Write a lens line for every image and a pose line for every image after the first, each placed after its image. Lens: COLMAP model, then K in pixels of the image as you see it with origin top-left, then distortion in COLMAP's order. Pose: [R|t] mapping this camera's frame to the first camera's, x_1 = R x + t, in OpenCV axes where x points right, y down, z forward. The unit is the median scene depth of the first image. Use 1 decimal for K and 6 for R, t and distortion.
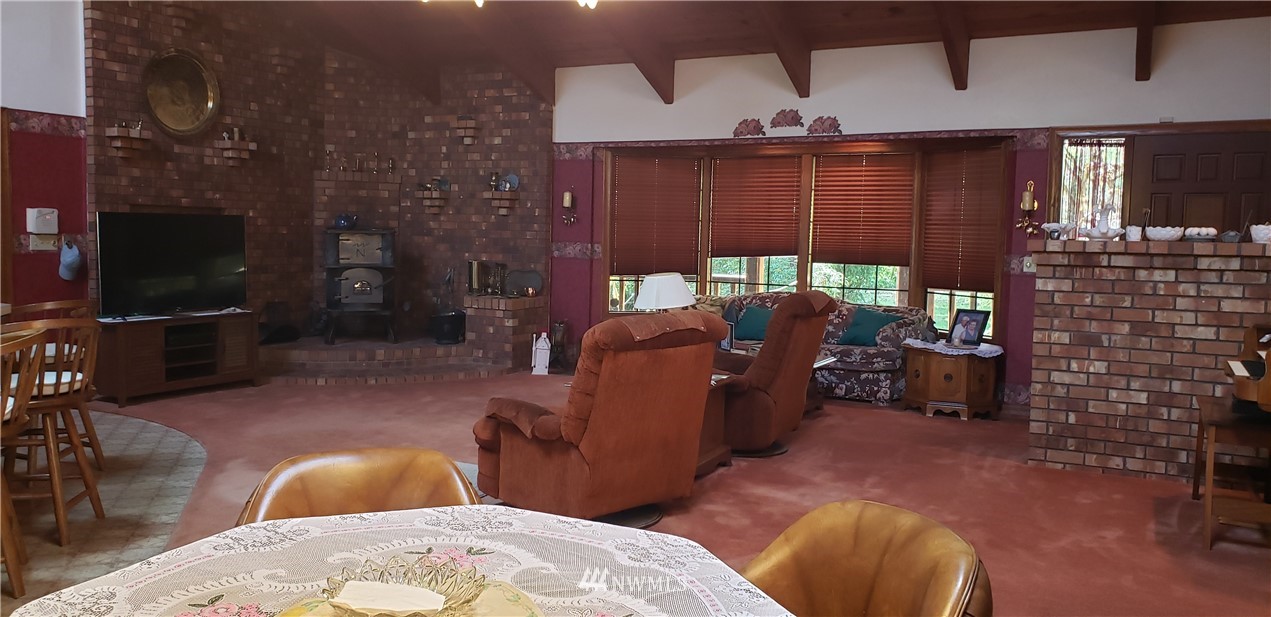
lens RADIAL K [[976.2, 0, 620.0], [0, 976.2, 308.8], [0, 0, 1]] dist [0.002124, 0.005888]
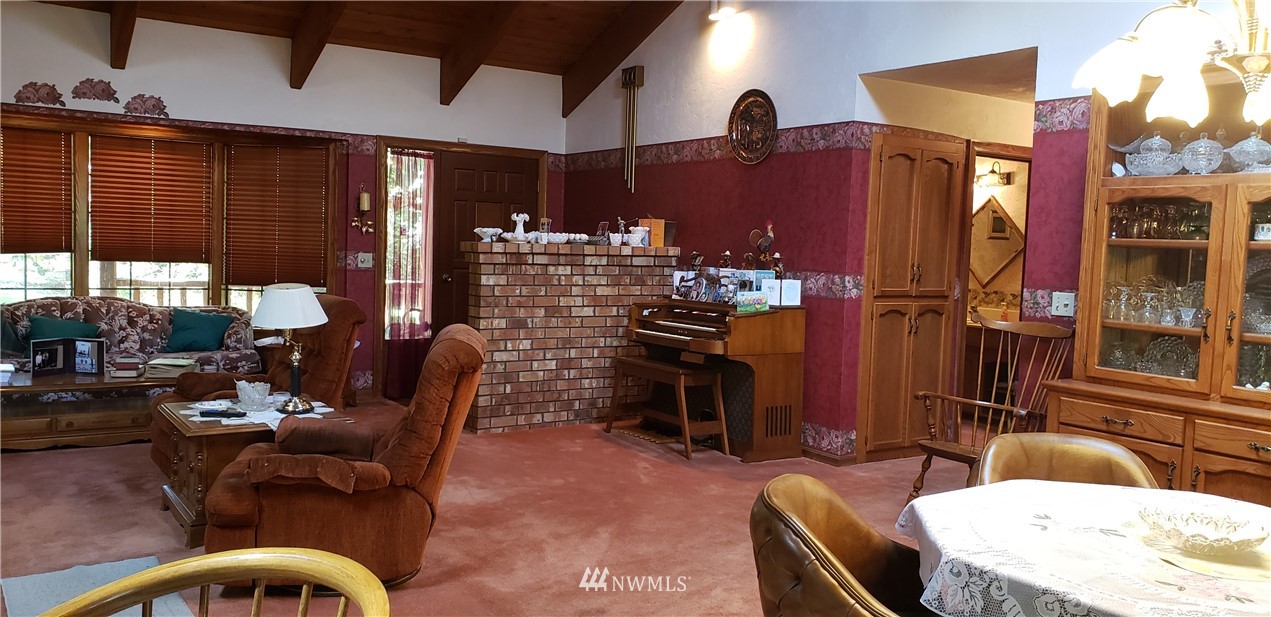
lens RADIAL K [[976.2, 0, 620.0], [0, 976.2, 308.8], [0, 0, 1]] dist [0.002124, 0.005888]
pose [[0.451329, -0.066066, 0.889909, -0.561079], [0.045725, 0.997658, 0.050875, -0.043911], [-0.891185, 0.017730, 0.453293, 0.327511]]
